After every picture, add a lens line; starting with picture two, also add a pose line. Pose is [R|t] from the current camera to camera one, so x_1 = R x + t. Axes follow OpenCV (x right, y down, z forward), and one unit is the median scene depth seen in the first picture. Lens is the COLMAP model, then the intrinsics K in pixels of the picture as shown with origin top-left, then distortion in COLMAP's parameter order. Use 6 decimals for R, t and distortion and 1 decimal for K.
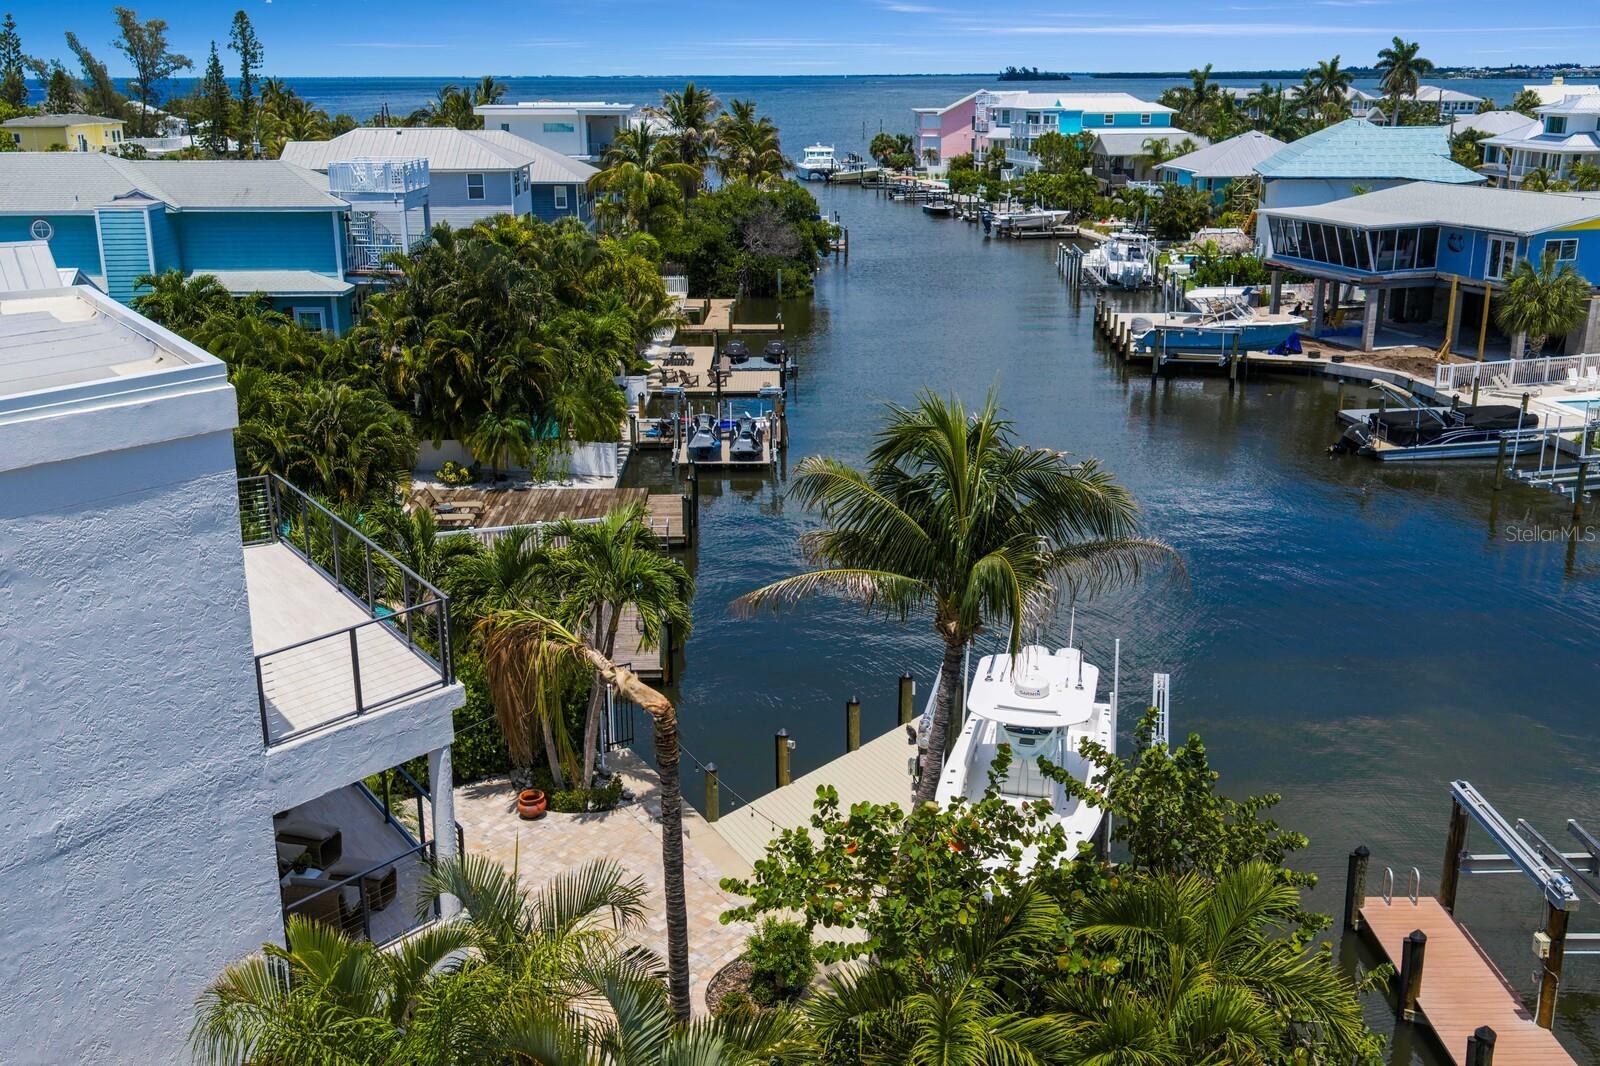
lens RADIAL K [[1554.9, 0, 800.0], [0, 1554.9, 533.0], [0, 0, 1]] dist [0.067851, -0.135130]
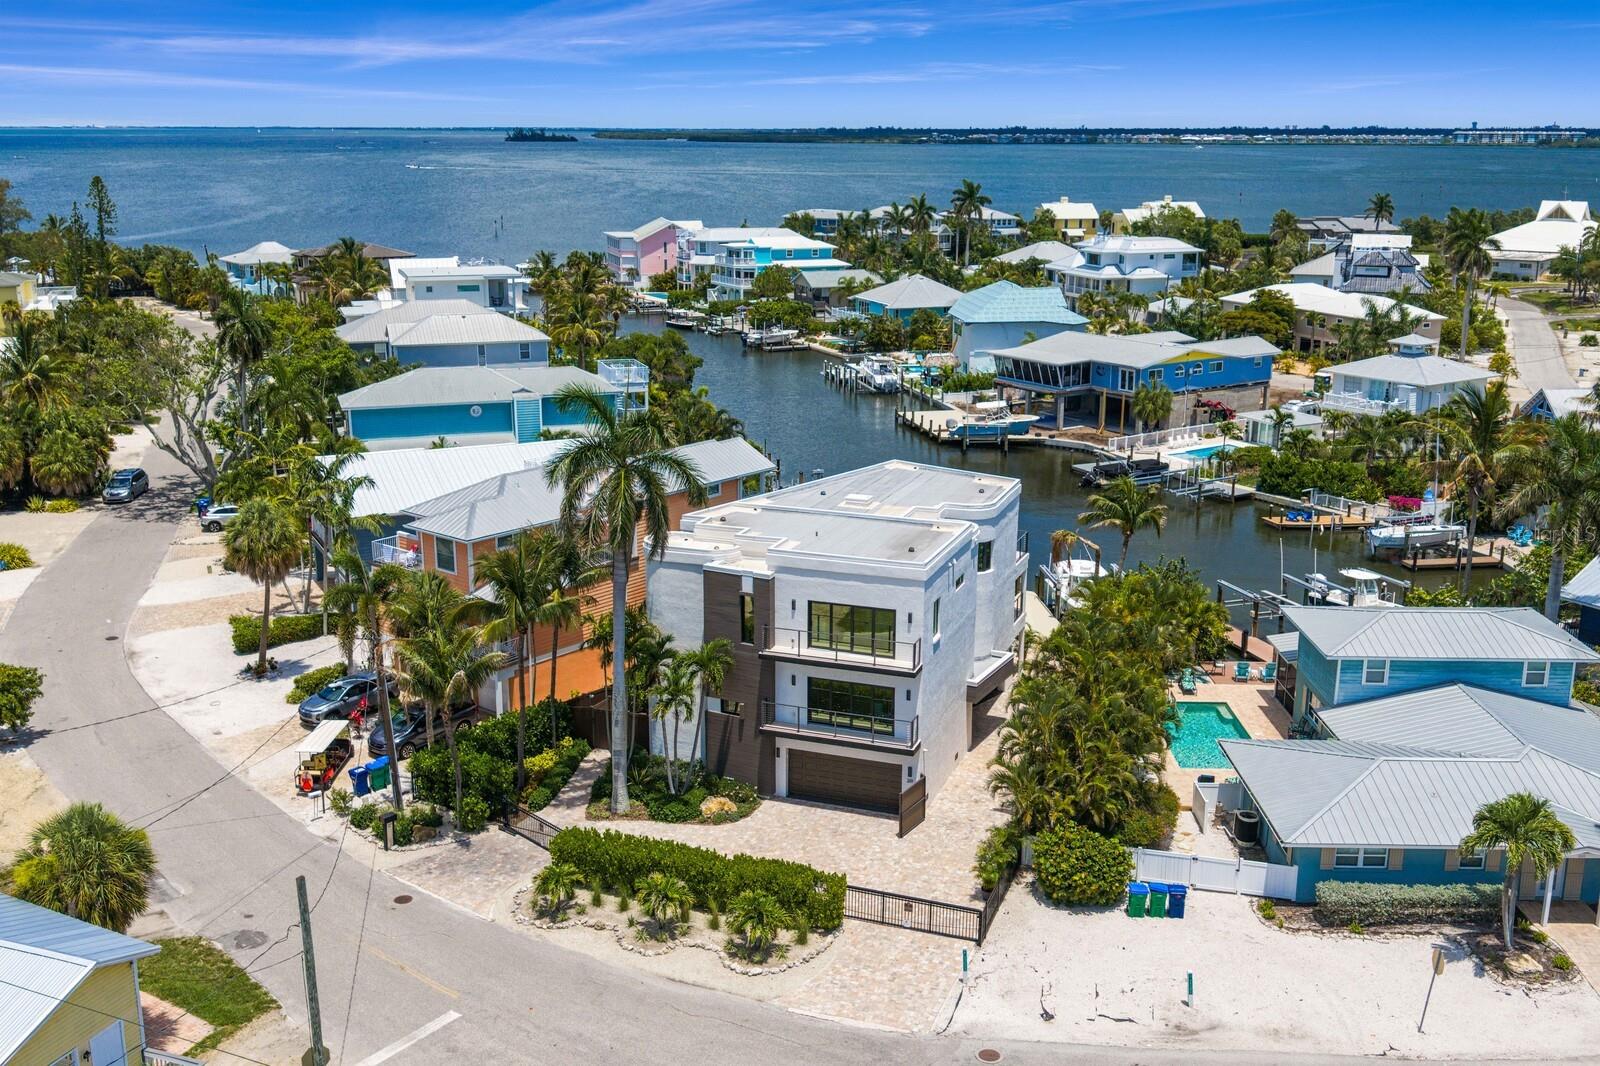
lens RADIAL K [[1580.3, 0, 800.0], [0, 1580.3, 533.0], [0, 0, 1]] dist [0.061812, -0.114180]
pose [[0.952729, -0.069224, 0.295829, -0.445851], [0.079831, 0.996522, -0.023913, 0.021146], [-0.293145, 0.046399, 0.954942, -0.619321]]
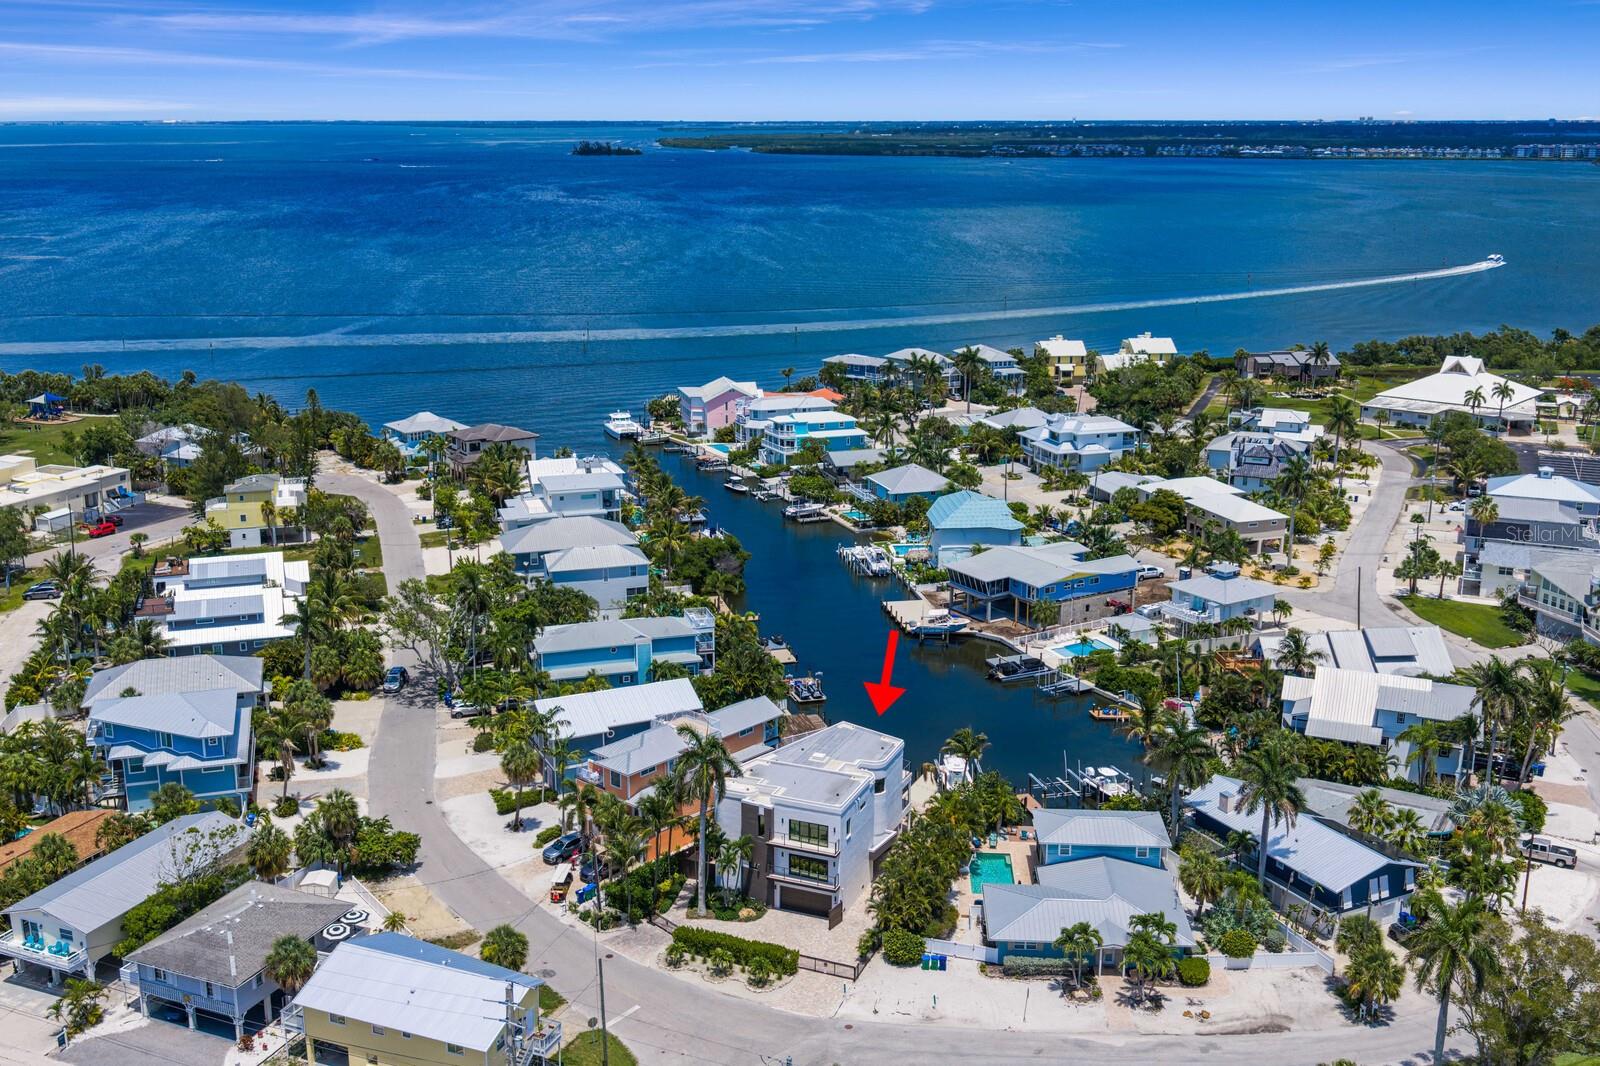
lens RADIAL K [[1595.1, 0, 800.0], [0, 1595.1, 533.0], [0, 0, 1]] dist [0.087910, -0.205826]
pose [[0.963787, -0.062719, 0.259191, -0.616683], [0.071302, 0.997170, -0.023840, -0.212835], [-0.256963, 0.041458, 0.965532, -1.489616]]
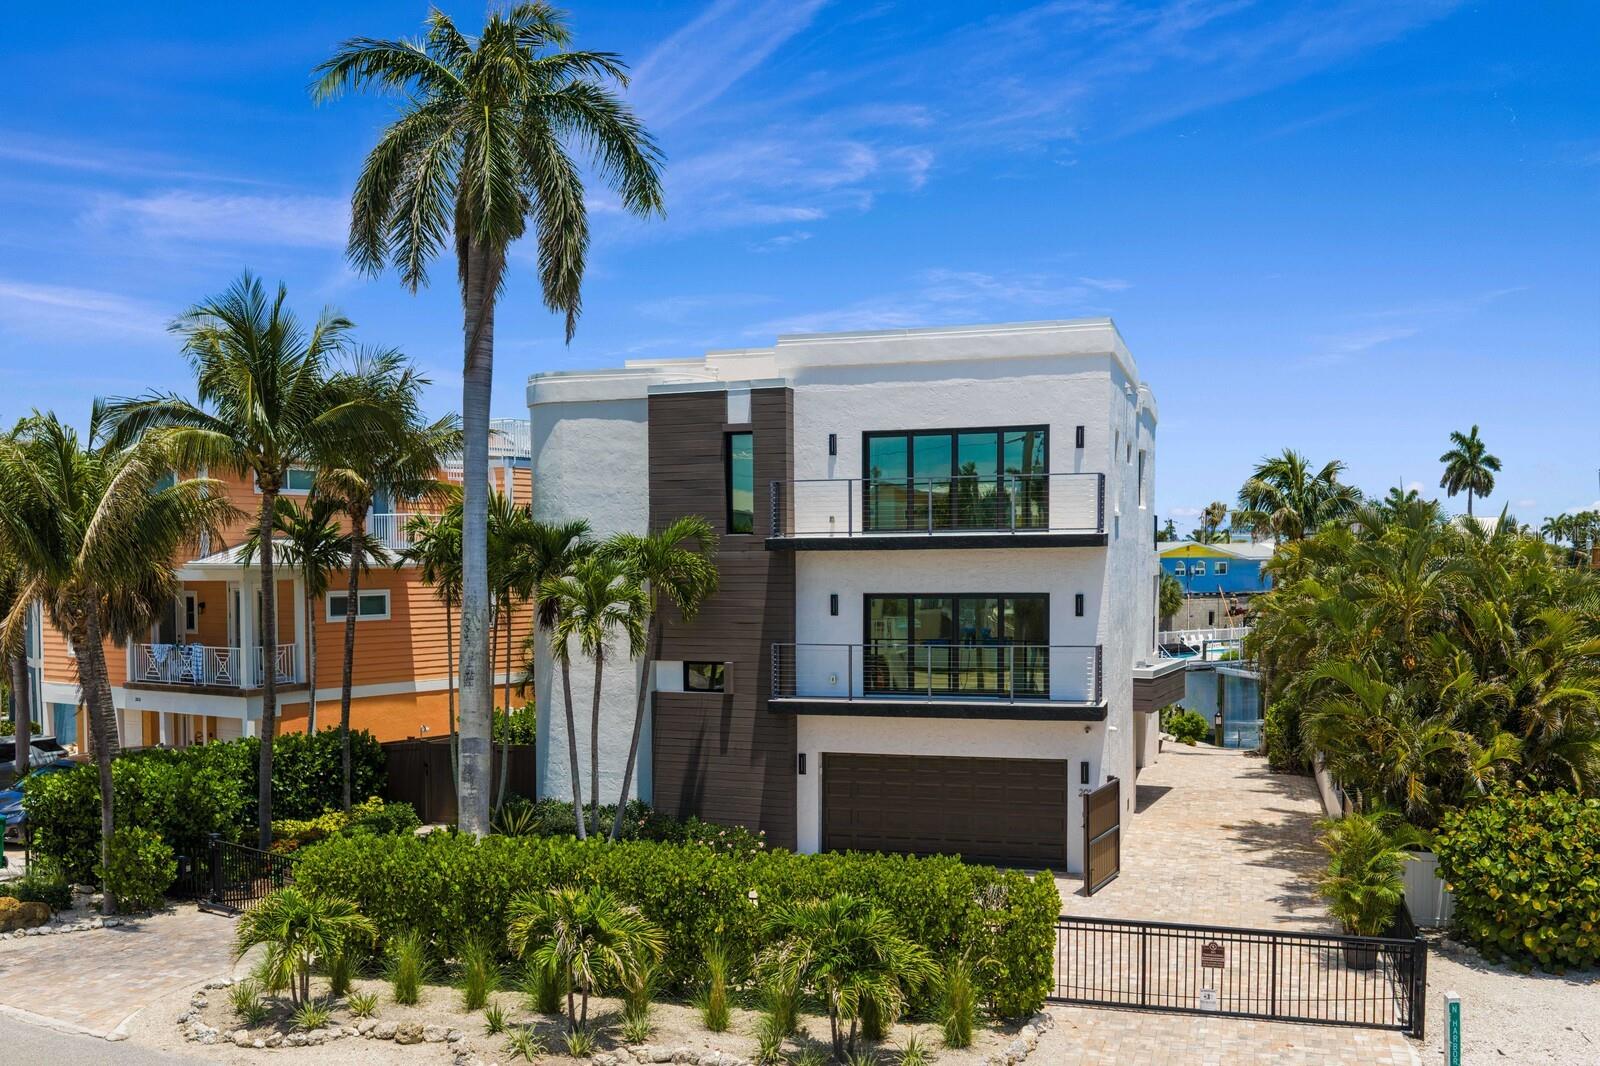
lens RADIAL K [[1564.3, 0, 802.2], [0, 1564.3, 626.0], [0, 0, 1]] dist [0.005943, -0.003413]
pose [[0.923593, -0.017544, 0.382972, -0.379315], [0.109985, 0.969086, -0.220852, 0.156002], [-0.367258, 0.246099, 0.896971, -0.227064]]
